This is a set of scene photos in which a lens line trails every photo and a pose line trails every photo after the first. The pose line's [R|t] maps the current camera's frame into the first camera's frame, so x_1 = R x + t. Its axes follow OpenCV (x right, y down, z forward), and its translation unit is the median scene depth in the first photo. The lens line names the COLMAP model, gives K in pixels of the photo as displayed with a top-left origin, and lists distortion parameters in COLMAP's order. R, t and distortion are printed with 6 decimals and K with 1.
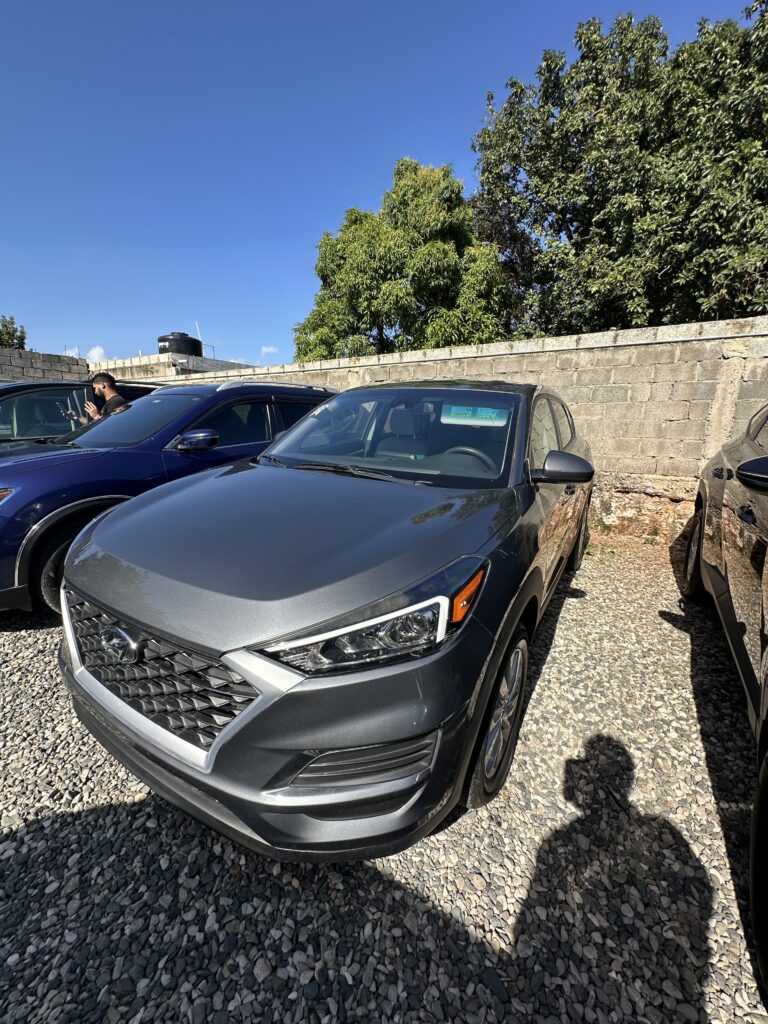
lens RADIAL K [[411.5, 0, 387.6], [0, 411.5, 511.0], [0, 0, 1]] dist [-0.000290, 0.000186]
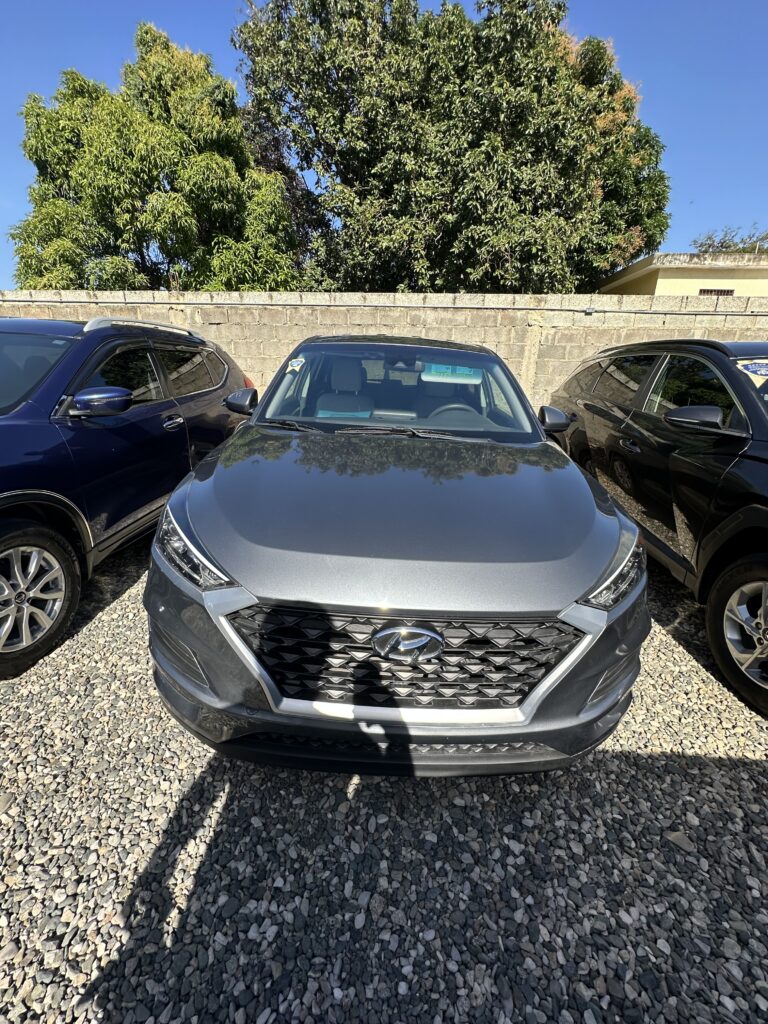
lens RADIAL K [[411.5, 0, 386.0], [0, 411.5, 511.6], [0, 0, 1]] dist [-0.000290, 0.000186]
pose [[0.858333, -0.156345, 0.488693, -0.115953], [0.097561, 0.984800, 0.143706, -0.010221], [-0.503732, -0.075670, 0.860539, 0.028309]]
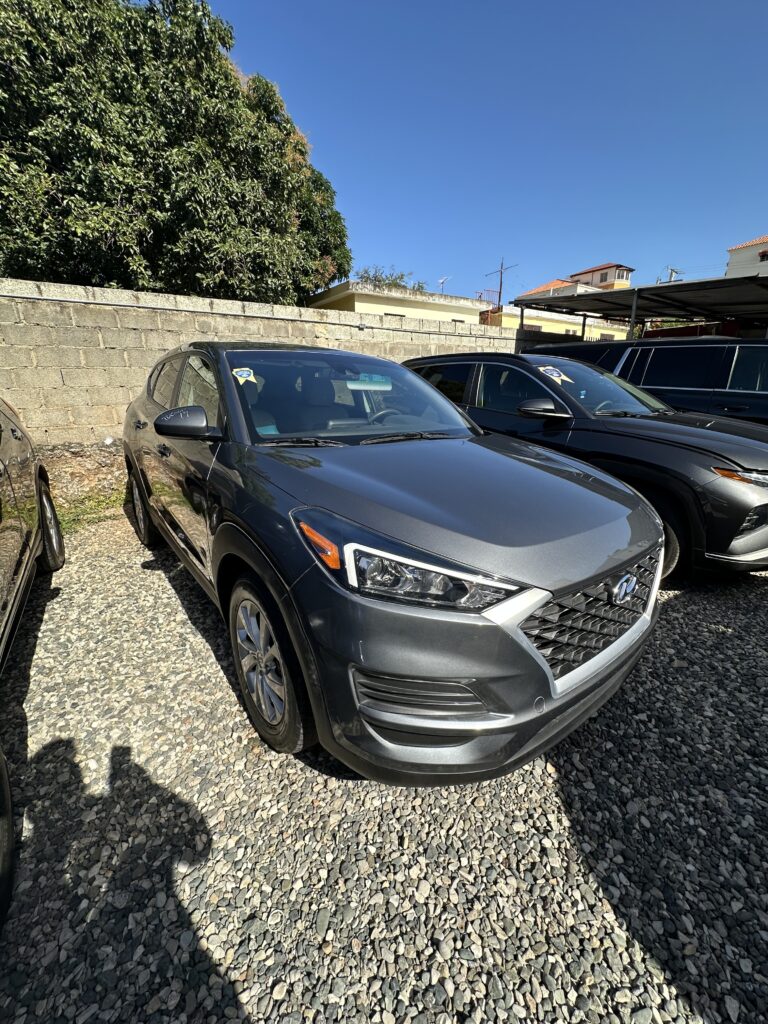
lens RADIAL K [[411.5, 0, 389.5], [0, 411.5, 509.7], [0, 0, 1]] dist [-0.000290, 0.000186]
pose [[0.352832, -0.285156, 0.891177, -0.195702], [0.213085, 0.951892, 0.220219, -0.029393], [-0.911100, 0.112196, 0.396621, 0.118718]]
